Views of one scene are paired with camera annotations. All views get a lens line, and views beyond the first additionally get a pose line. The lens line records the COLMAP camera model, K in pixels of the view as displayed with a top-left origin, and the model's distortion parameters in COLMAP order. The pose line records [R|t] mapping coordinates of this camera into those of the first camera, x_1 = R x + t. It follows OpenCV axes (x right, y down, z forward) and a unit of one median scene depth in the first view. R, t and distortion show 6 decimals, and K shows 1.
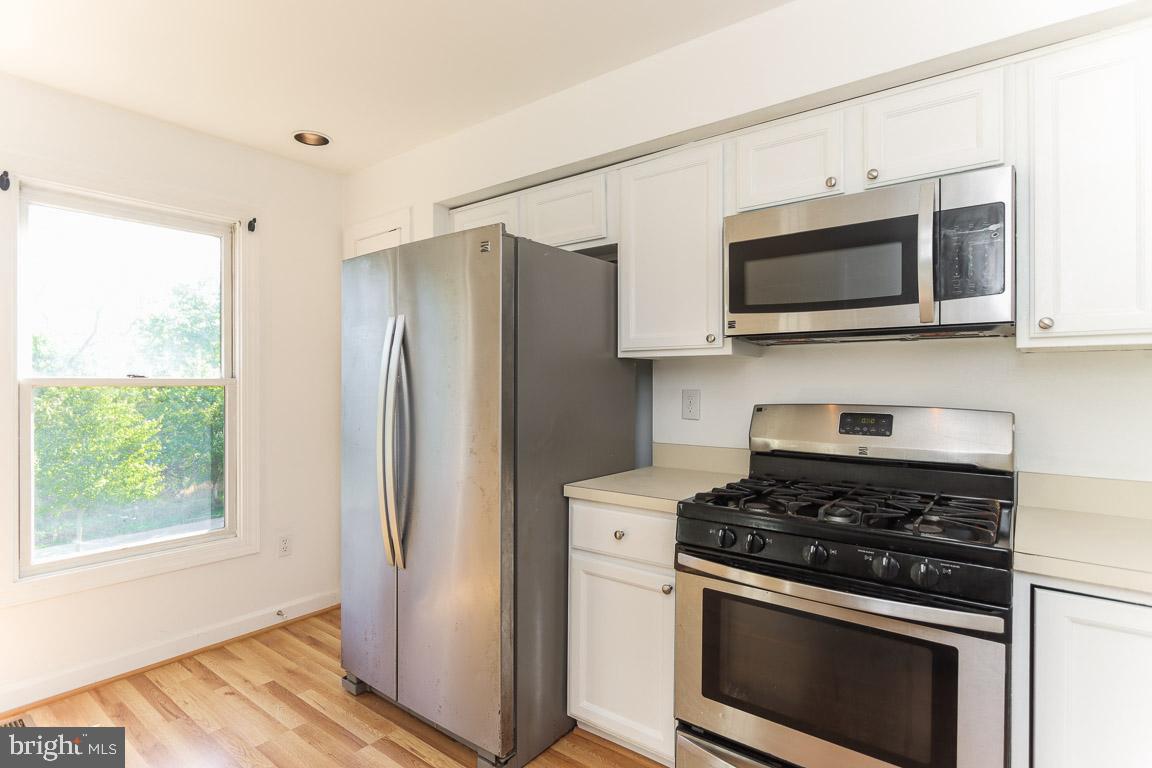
lens RADIAL K [[567.8, 0, 576.0], [0, 567.8, 384.0], [0, 0, 1]] dist [-0.016933, 0.000184]
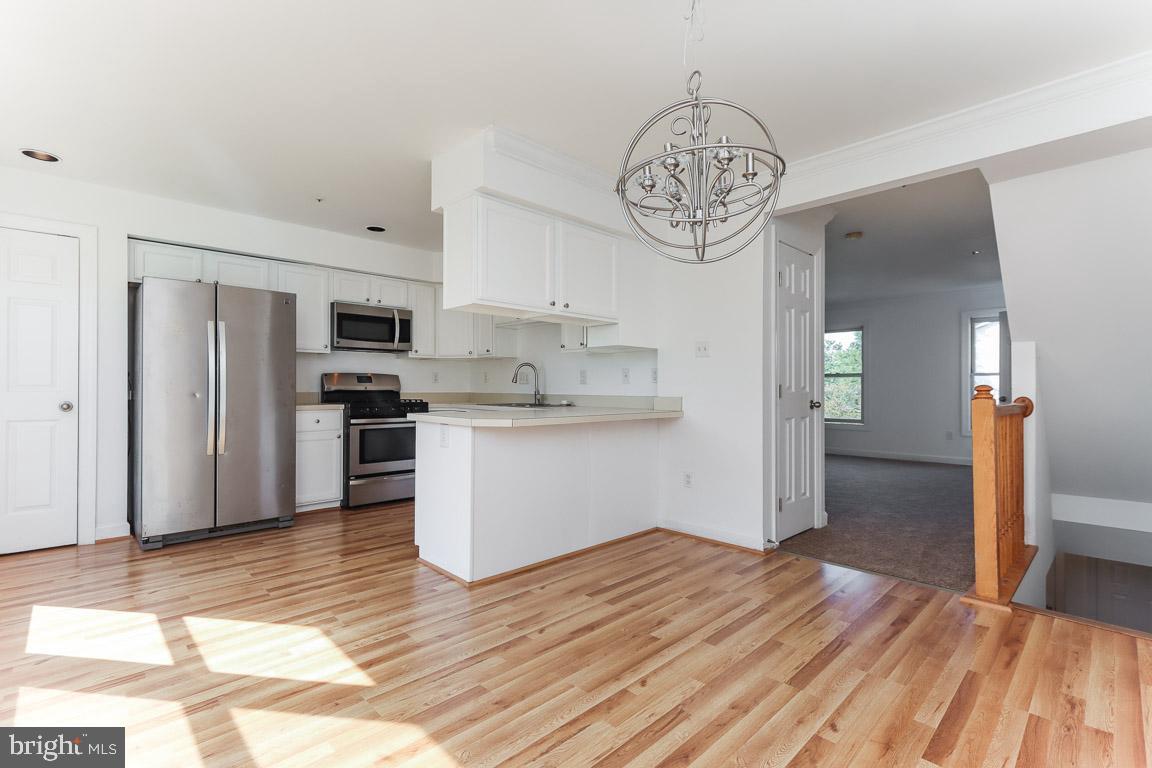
lens RADIAL K [[527.1, 0, 561.0], [0, 527.1, 389.2], [0, 0, 1]] dist [0.000773, 0.000537]
pose [[0.155147, -0.007617, 0.987862, -2.066779], [-0.001260, 0.999968, 0.007908, 0.098523], [-0.987891, -0.002471, 0.155132, -0.451188]]
